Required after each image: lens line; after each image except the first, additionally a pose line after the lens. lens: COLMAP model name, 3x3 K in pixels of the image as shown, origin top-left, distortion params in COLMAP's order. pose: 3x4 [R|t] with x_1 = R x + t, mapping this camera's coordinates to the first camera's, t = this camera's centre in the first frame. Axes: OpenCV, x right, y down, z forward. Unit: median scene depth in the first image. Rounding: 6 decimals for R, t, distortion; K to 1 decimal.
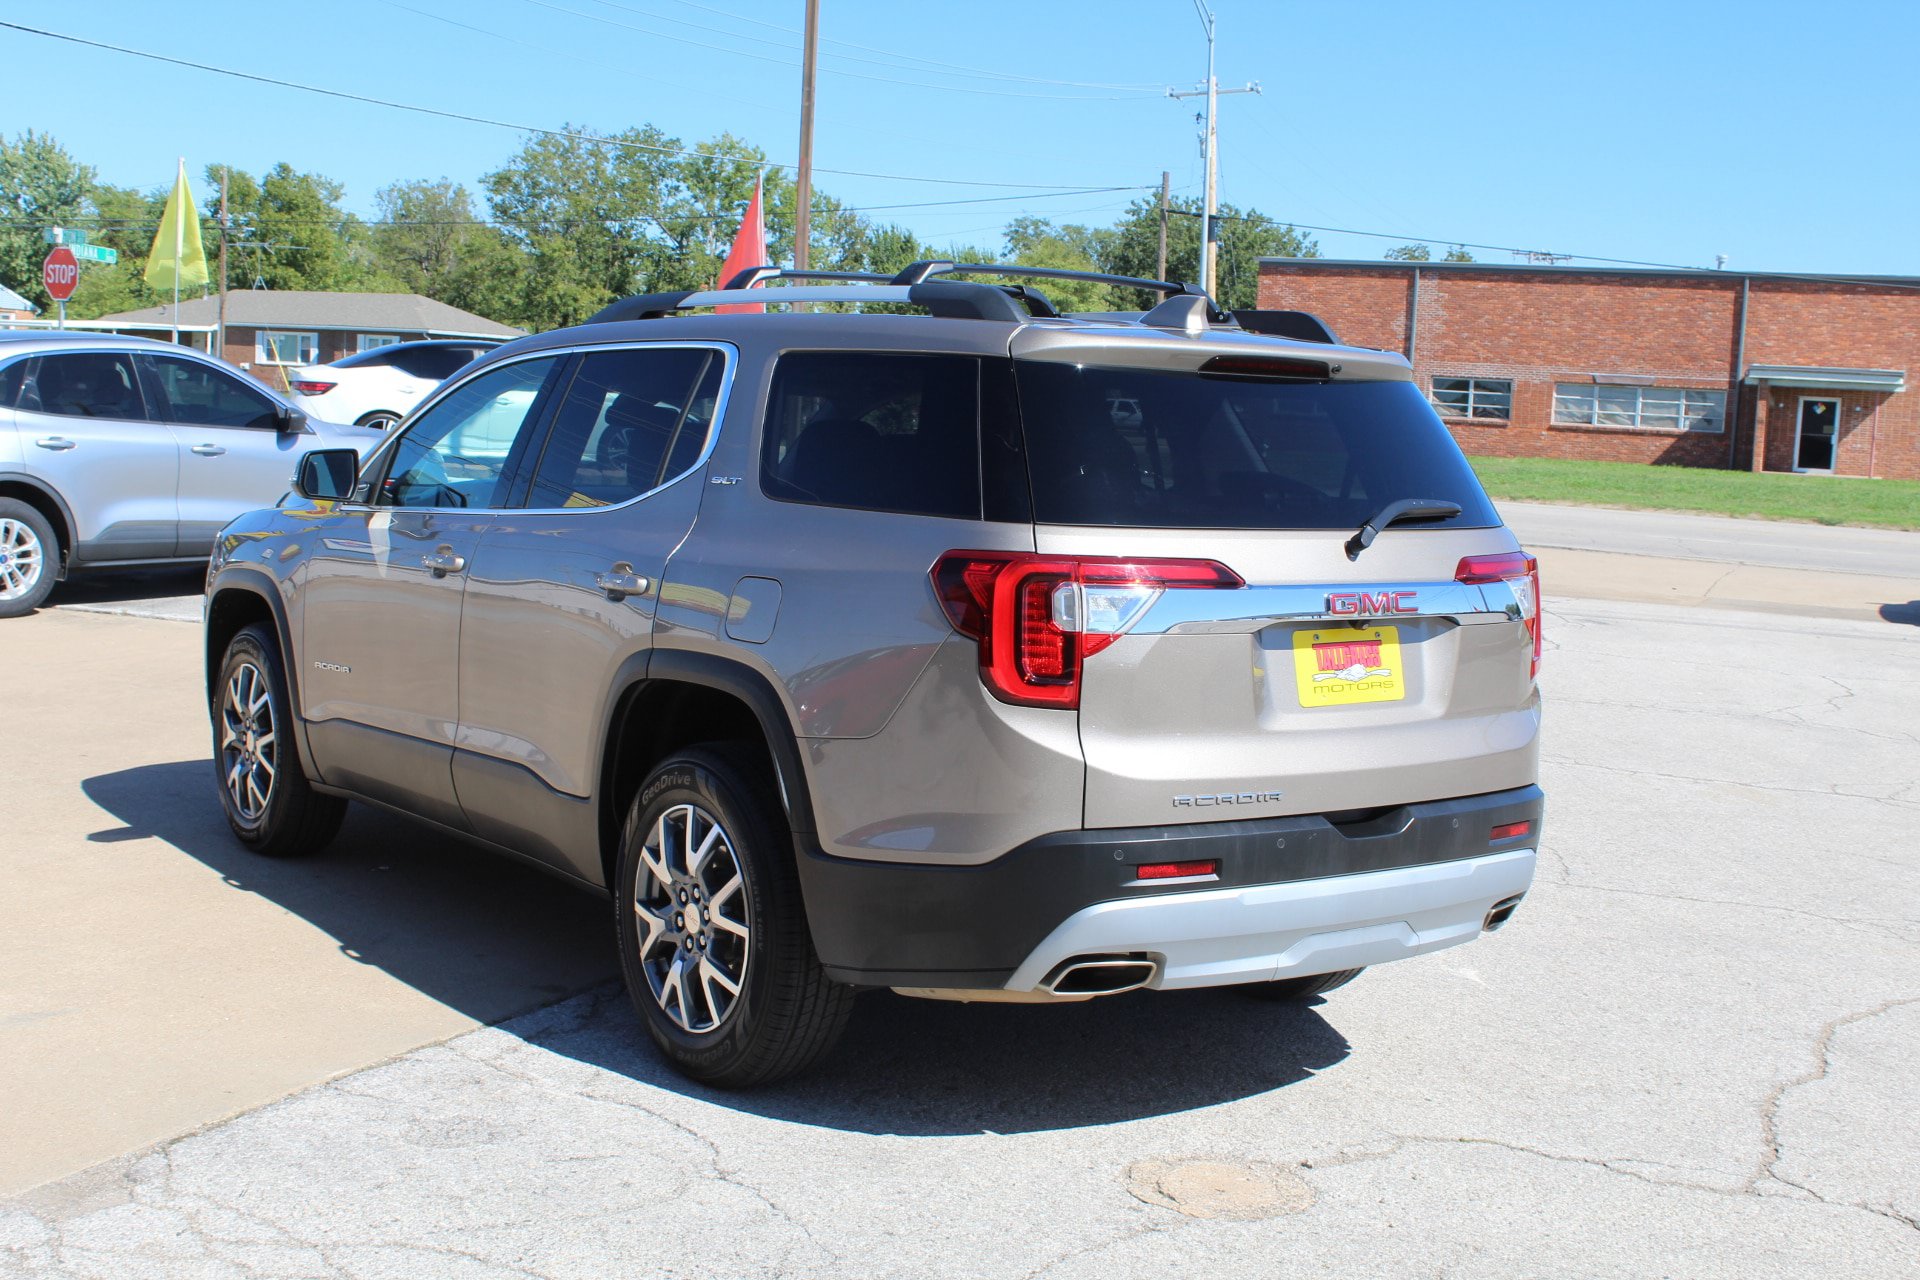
lens RADIAL K [[2269.4, 0, 960.0], [0, 2269.4, 640.0], [0, 0, 1]] dist [-0.107773, 0.212515]
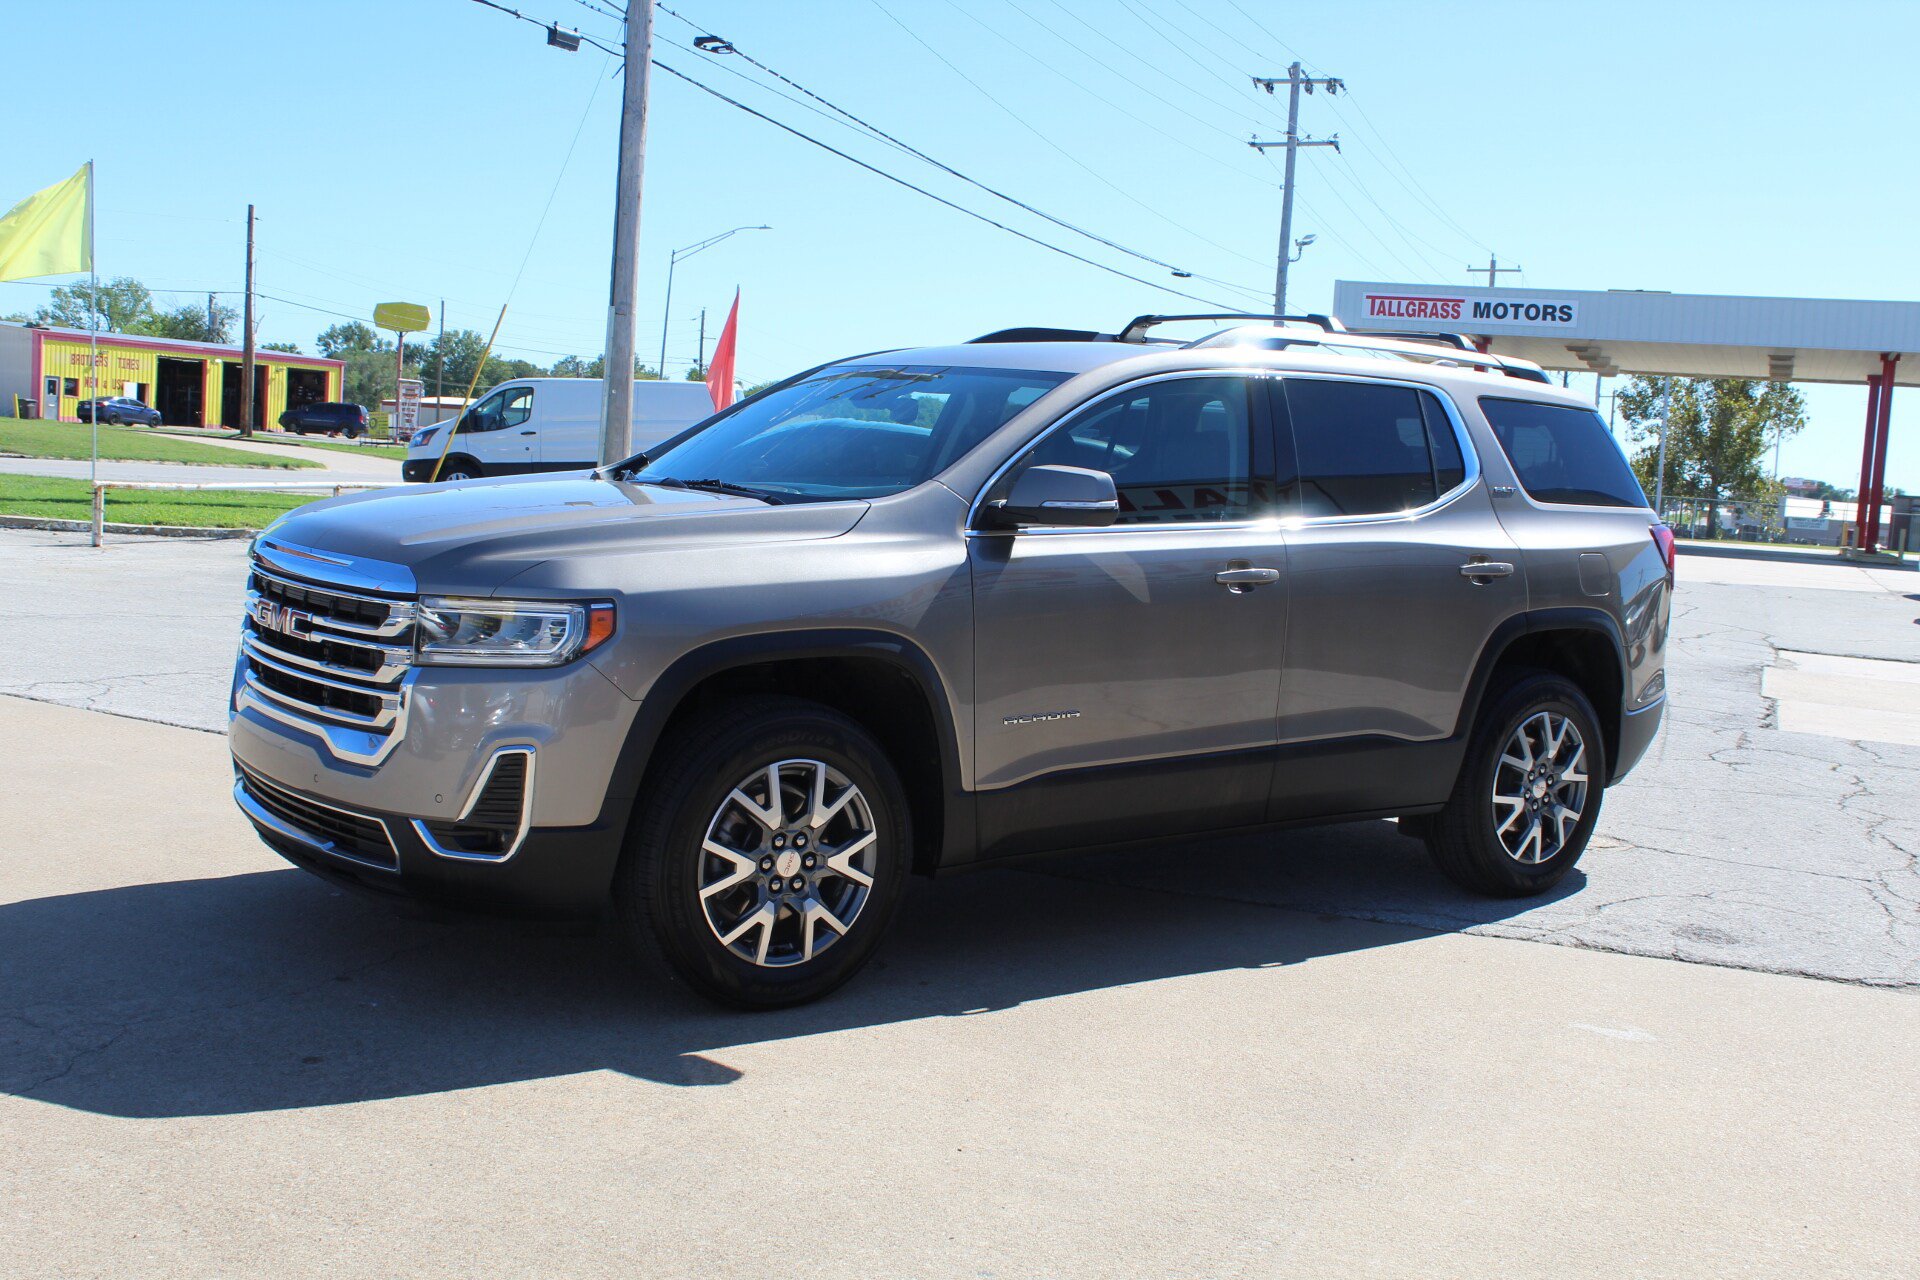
lens RADIAL K [[2029.8, 0, 960.0], [0, 2029.8, 640.0], [0, 0, 1]] dist [-0.118687, 0.168323]
pose [[-0.011704, -0.141786, 0.989828, -1.244336], [0.036816, 0.989164, 0.142126, -0.154369], [-0.999254, 0.038105, -0.006357, 1.225540]]
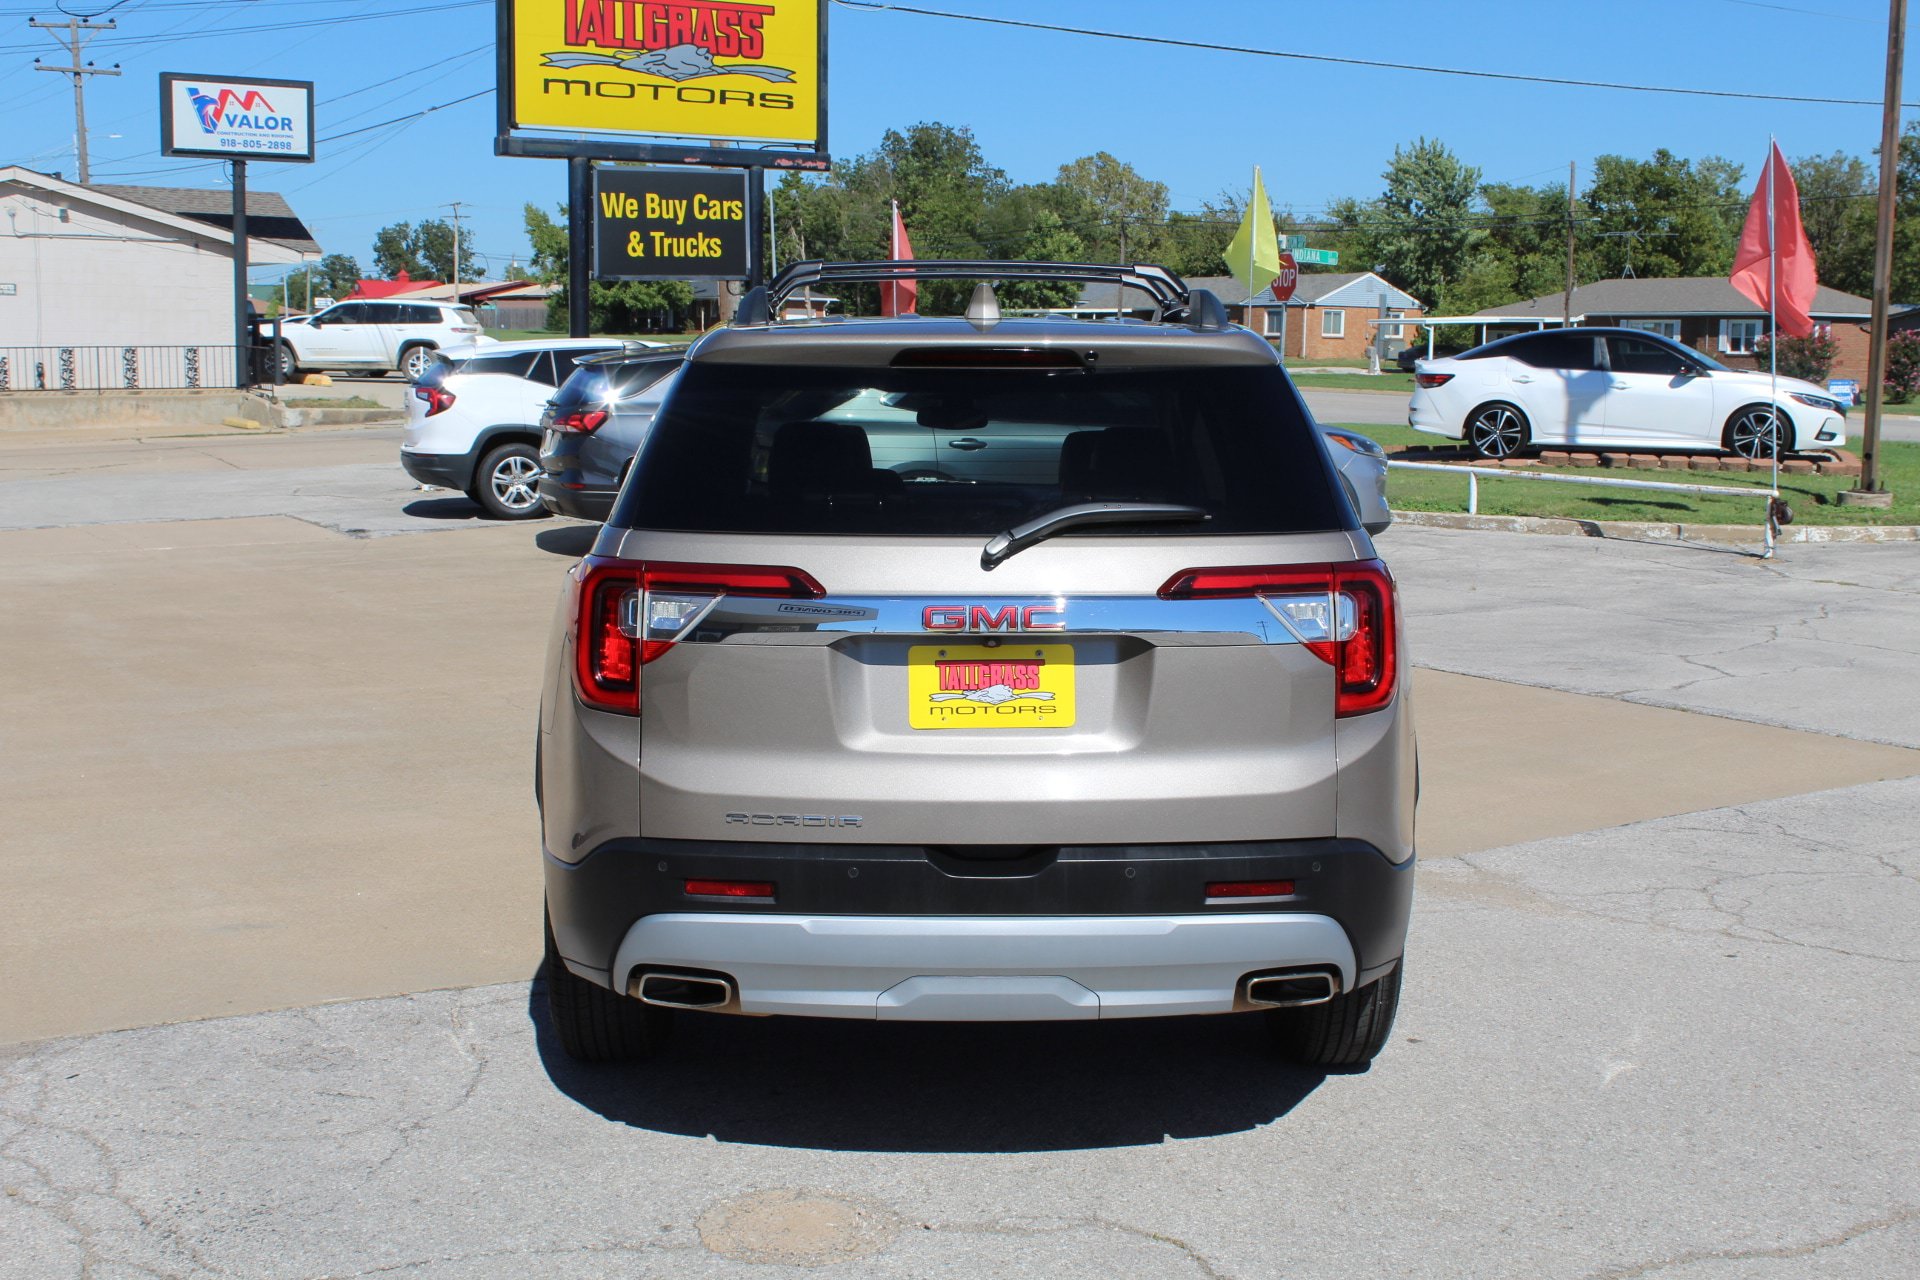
lens RADIAL K [[2269.4, 0, 960.0], [0, 2269.4, 640.0], [0, 0, 1]] dist [-0.107773, 0.212515]
pose [[0.819312, 0.033091, -0.572392, 0.562956], [-0.030014, 0.999440, 0.014818, -0.016782], [0.572561, 0.005040, 0.819846, 0.205160]]
